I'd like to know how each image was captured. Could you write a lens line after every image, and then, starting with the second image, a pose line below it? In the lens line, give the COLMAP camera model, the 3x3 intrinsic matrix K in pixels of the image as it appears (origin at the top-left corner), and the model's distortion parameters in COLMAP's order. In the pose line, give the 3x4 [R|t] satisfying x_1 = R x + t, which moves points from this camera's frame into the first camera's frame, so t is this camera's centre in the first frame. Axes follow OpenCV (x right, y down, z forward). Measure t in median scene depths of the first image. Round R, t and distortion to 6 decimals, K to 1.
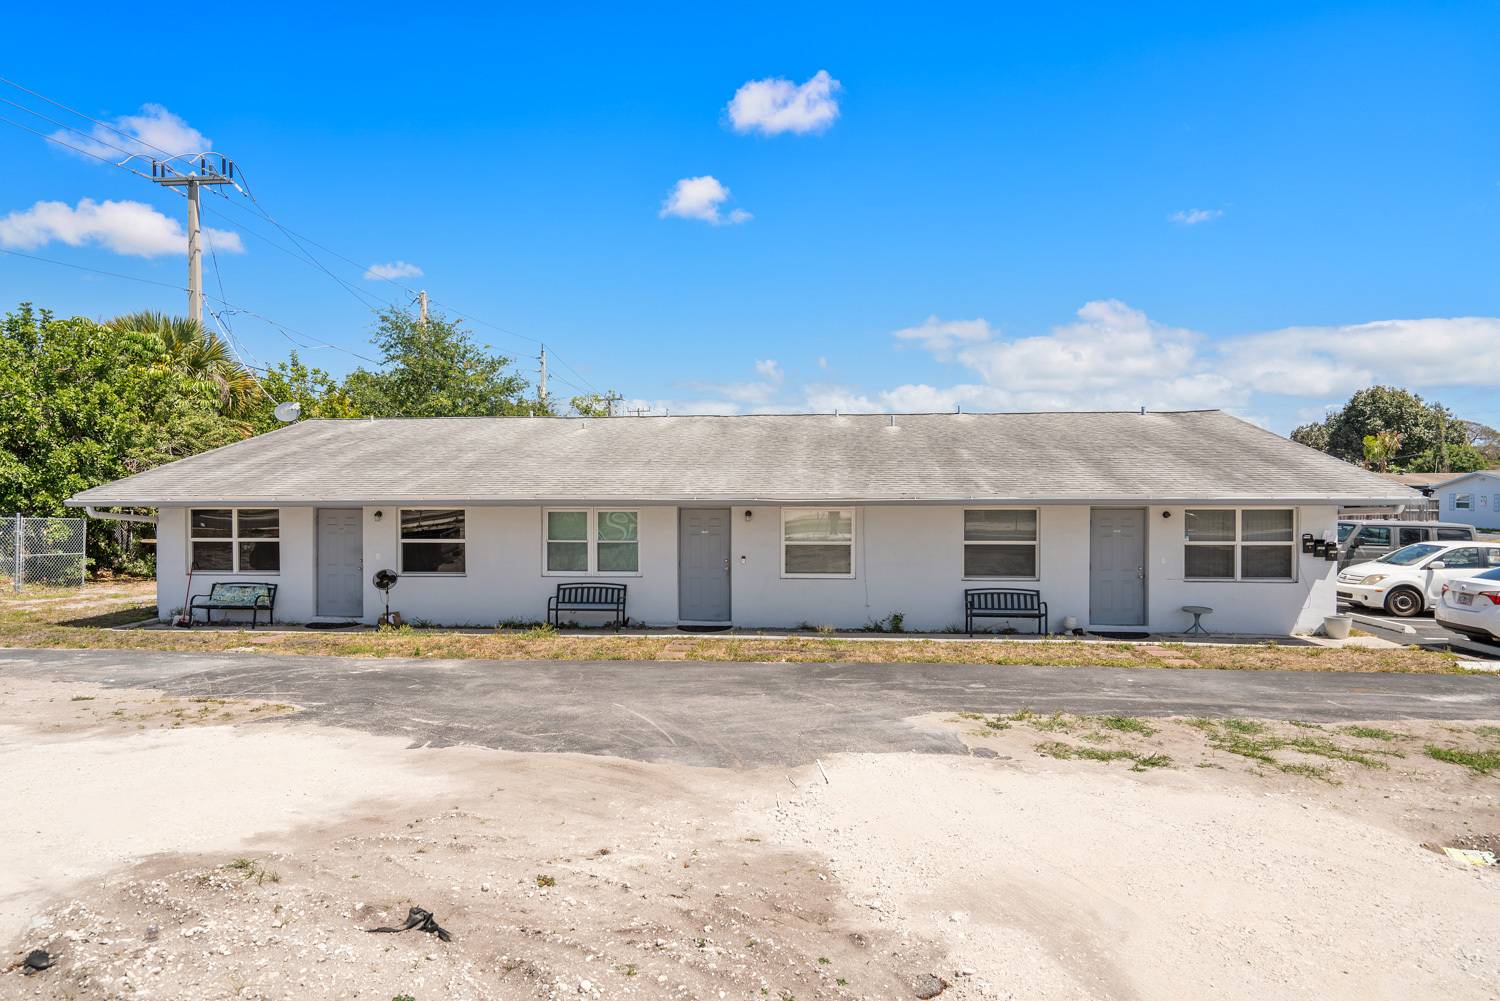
lens RADIAL K [[868.2, 0, 750.0], [0, 868.2, 500.5], [0, 0, 1]] dist [0.000900, 0.000821]
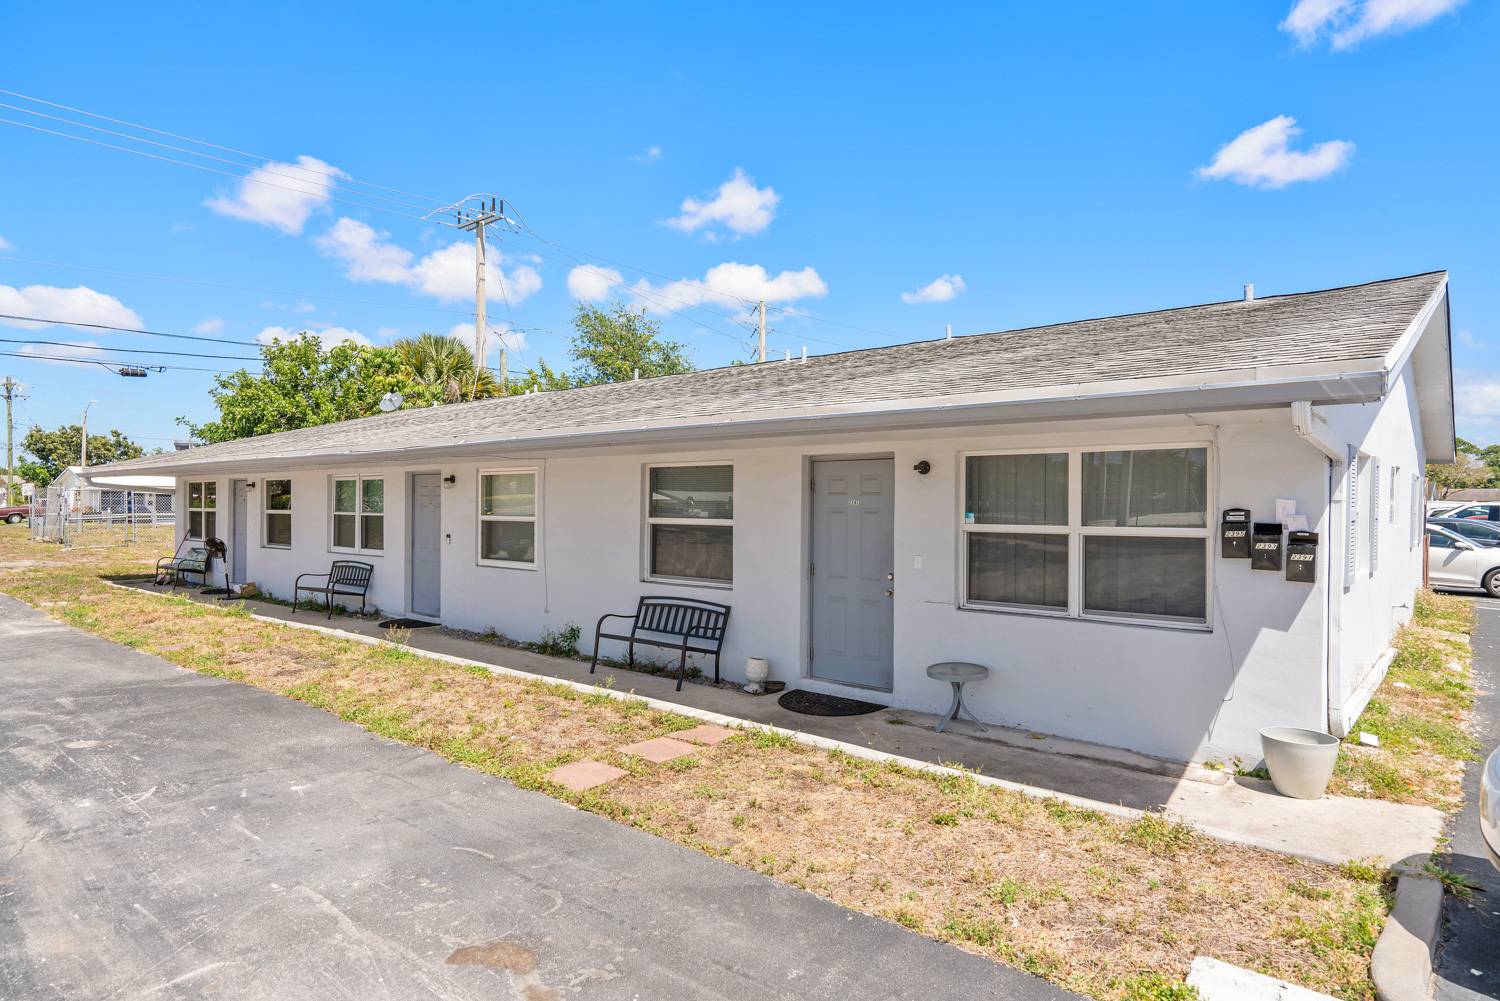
lens RADIAL K [[868.2, 0, 750.0], [0, 868.2, 500.5], [0, 0, 1]] dist [0.000900, 0.000821]
pose [[0.808446, 0.001105, -0.588569, 0.671757], [-0.004514, 0.999980, -0.004322, 0.036358], [0.588552, 0.006151, 0.808436, 0.543804]]
